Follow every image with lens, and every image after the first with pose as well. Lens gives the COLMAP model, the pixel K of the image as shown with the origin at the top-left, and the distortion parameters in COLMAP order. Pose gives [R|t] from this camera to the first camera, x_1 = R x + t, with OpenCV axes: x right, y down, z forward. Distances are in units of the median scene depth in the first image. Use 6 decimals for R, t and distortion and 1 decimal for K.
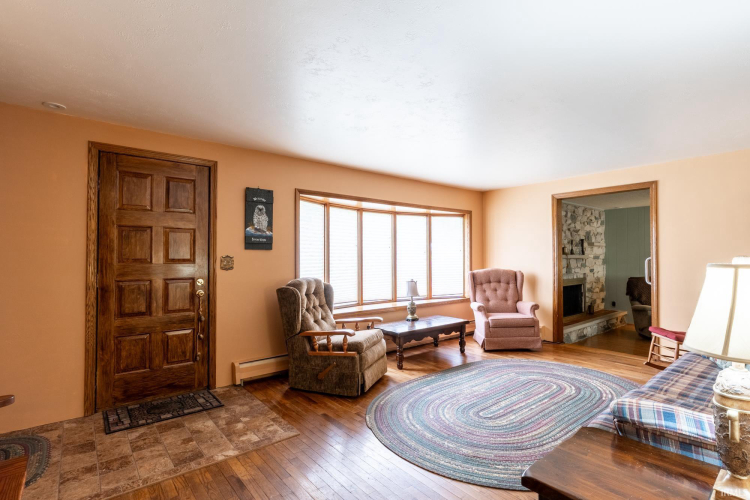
lens RADIAL K [[367.0, 0, 376.7], [0, 367.0, 248.0], [0, 0, 1]] dist [-0.002160, -0.000261]
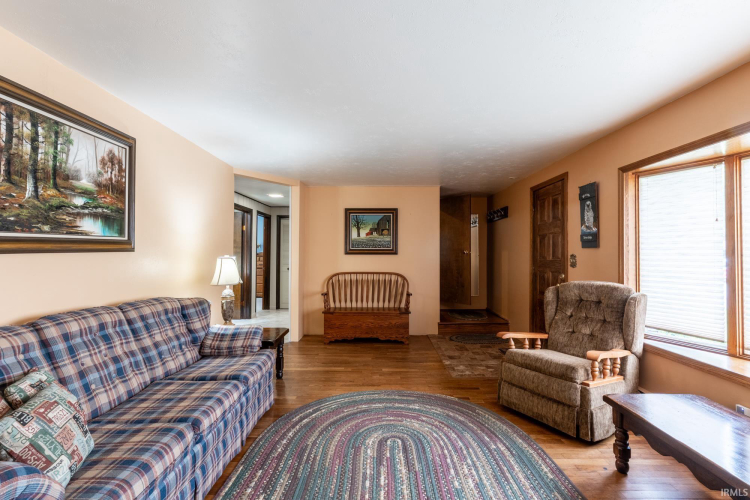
lens RADIAL K [[367.0, 0, 377.7], [0, 367.0, 250.0], [0, 0, 1]] dist [-0.002160, -0.000261]
pose [[-0.639100, -0.012053, -0.769029, 0.772747], [0.012094, 0.999596, -0.025717, 0.027871], [0.769028, -0.025736, -0.638696, 1.206326]]
